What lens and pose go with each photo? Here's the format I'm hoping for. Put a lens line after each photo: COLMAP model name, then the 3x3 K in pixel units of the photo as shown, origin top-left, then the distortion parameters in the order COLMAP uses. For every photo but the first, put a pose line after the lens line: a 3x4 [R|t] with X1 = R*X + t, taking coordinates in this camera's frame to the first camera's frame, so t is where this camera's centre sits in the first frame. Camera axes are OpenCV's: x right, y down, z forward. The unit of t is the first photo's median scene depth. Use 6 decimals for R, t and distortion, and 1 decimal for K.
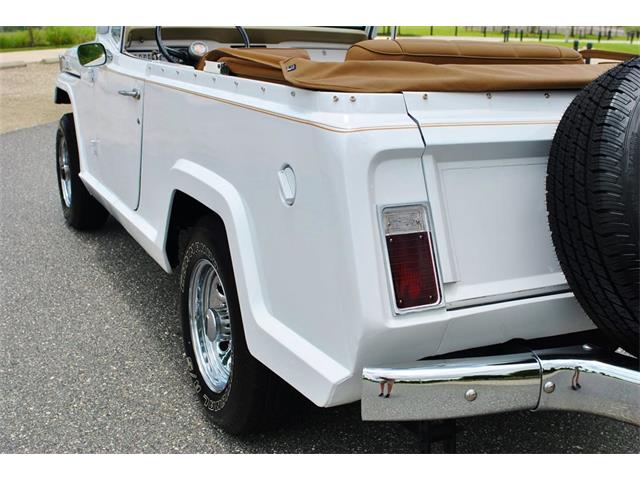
lens RADIAL K [[792.5, 0, 319.5], [0, 792.5, 239.8], [0, 0, 1]] dist [-0.054438, 0.000000]
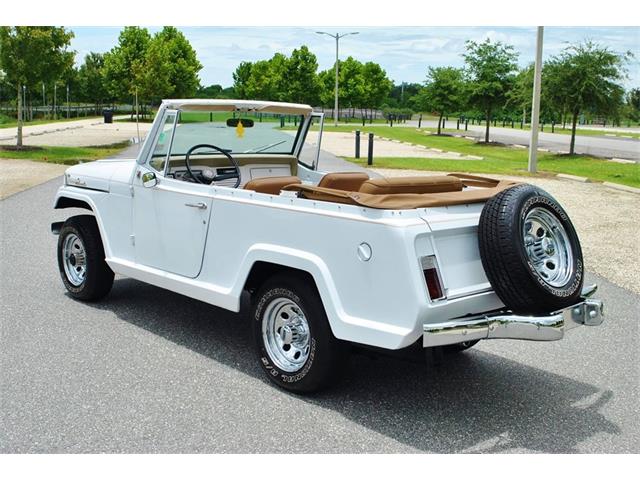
lens RADIAL K [[792.5, 0, 319.8], [0, 792.5, 239.7], [0, 0, 1]] dist [-0.054438, 0.000000]
pose [[0.958047, -0.047729, 0.282610, -0.760133], [0.075424, 0.993266, -0.087939, 0.078240], [-0.276510, 0.105565, 0.955195, -1.029322]]
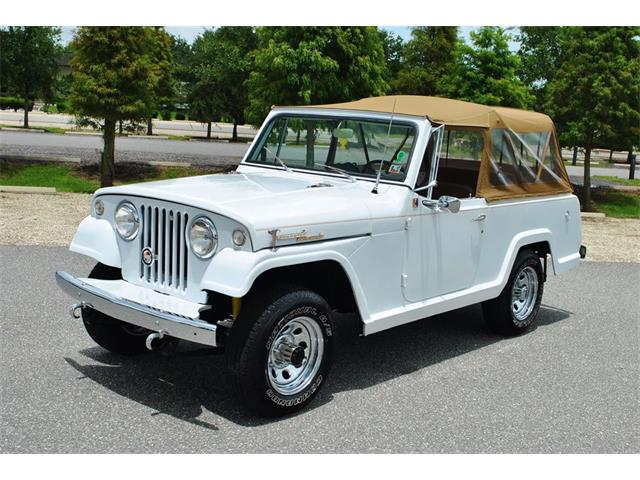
lens RADIAL K [[792.5, 0, 319.4], [0, 792.5, 238.7], [0, 0, 1]] dist [-0.054438, 0.000000]
pose [[-0.382001, -0.199562, 0.902358, -2.804820], [0.173591, 0.943533, 0.282156, -1.155804], [-0.907712, 0.264426, -0.325789, 3.149948]]
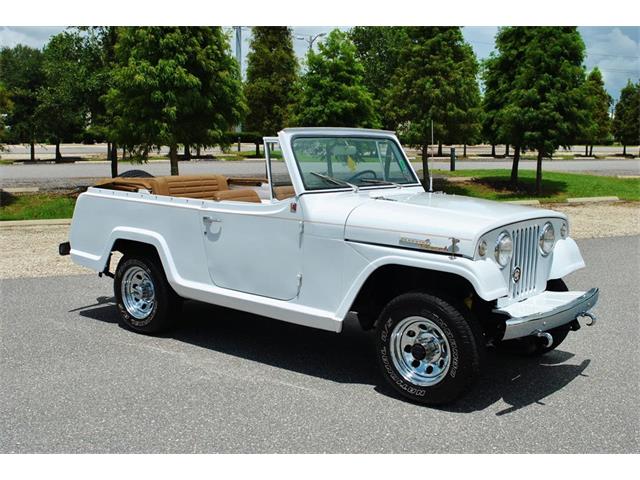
lens RADIAL K [[792.5, 0, 321.3], [0, 792.5, 241.1], [0, 0, 1]] dist [-0.054438, 0.000000]
pose [[-0.599810, -0.148862, 0.786173, -2.782427], [0.188001, 0.928816, 0.319307, -1.366655], [-0.777742, 0.339325, -0.529127, 3.833033]]
